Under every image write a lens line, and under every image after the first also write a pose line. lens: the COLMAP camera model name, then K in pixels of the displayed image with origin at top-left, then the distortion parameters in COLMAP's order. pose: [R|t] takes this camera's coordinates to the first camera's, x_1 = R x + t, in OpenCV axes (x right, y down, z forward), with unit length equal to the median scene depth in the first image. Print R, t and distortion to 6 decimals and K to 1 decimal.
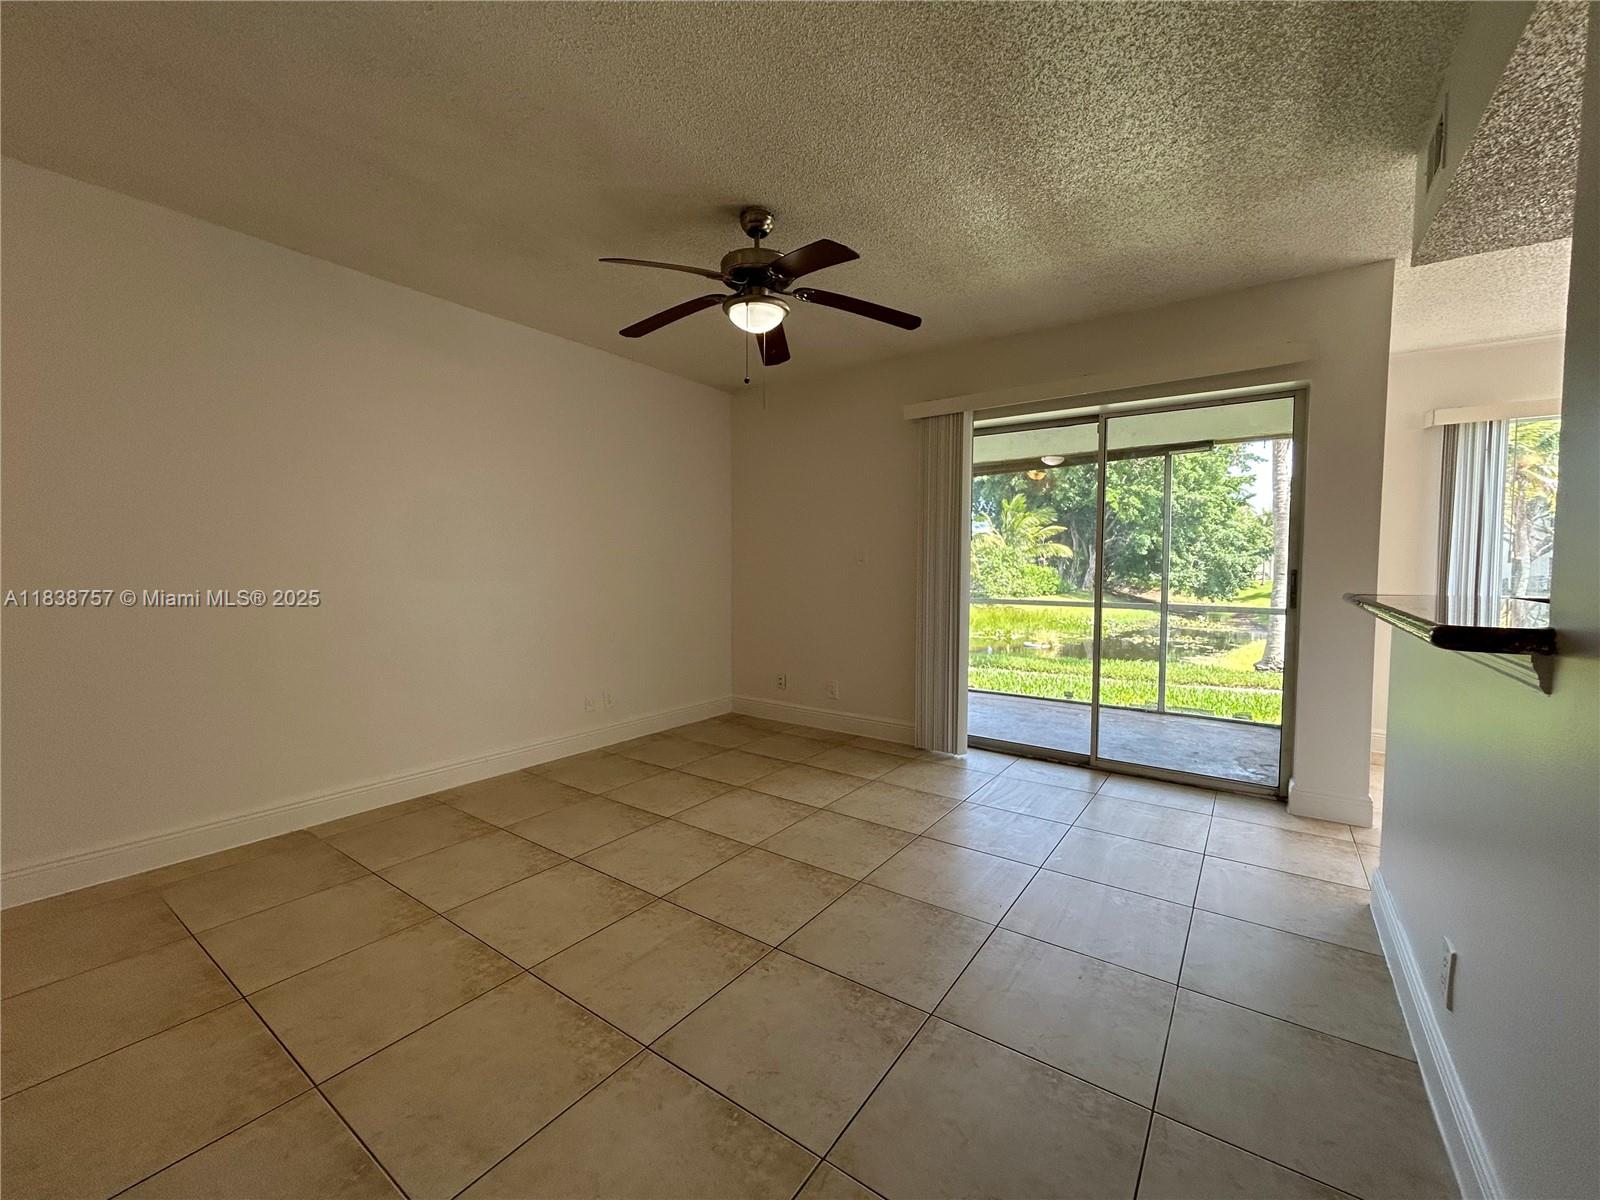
lens RADIAL K [[647.7, 0, 797.7], [0, 647.7, 600.8], [0, 0, 1]] dist [0.003919, 0.001404]
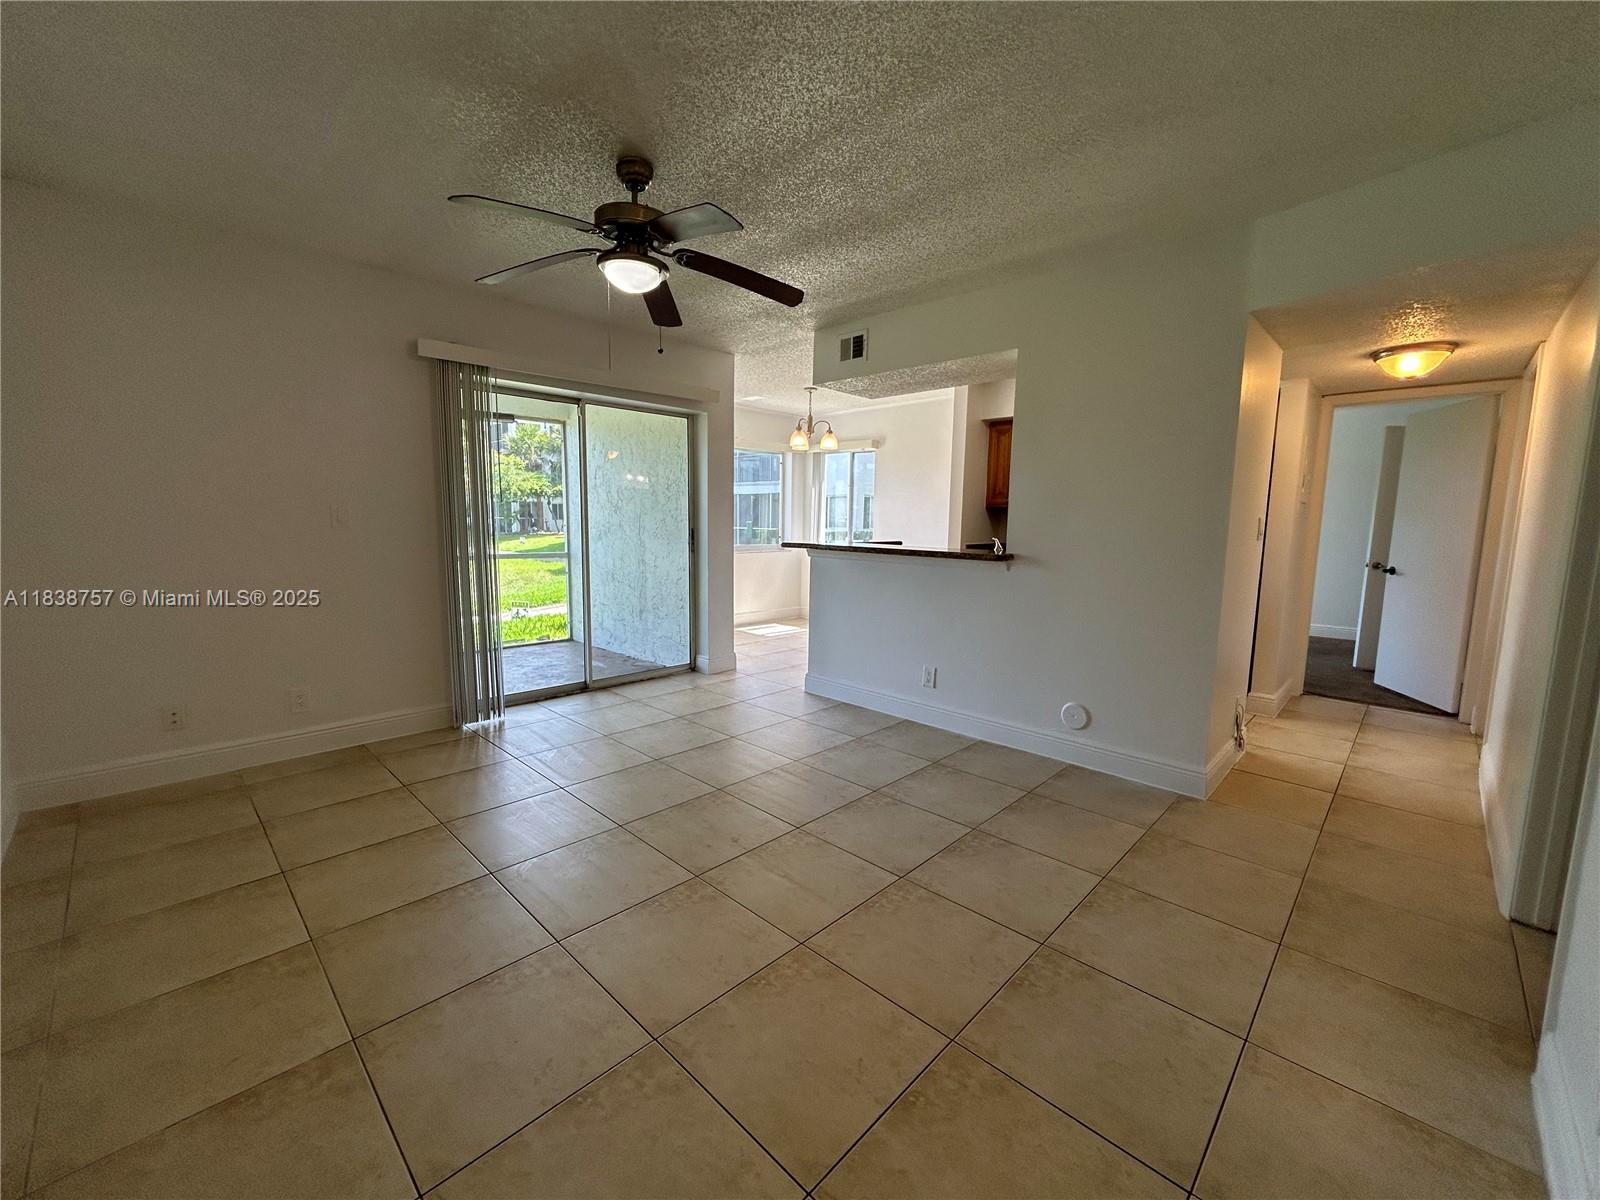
lens RADIAL K [[647.7, 0, 795.5], [0, 647.7, 603.2], [0, 0, 1]] dist [0.003919, 0.001404]
pose [[0.156475, -0.134253, 0.978515, -0.614715], [0.040632, 0.990755, 0.129435, -0.046057], [-0.986846, 0.019505, 0.160483, 0.377264]]
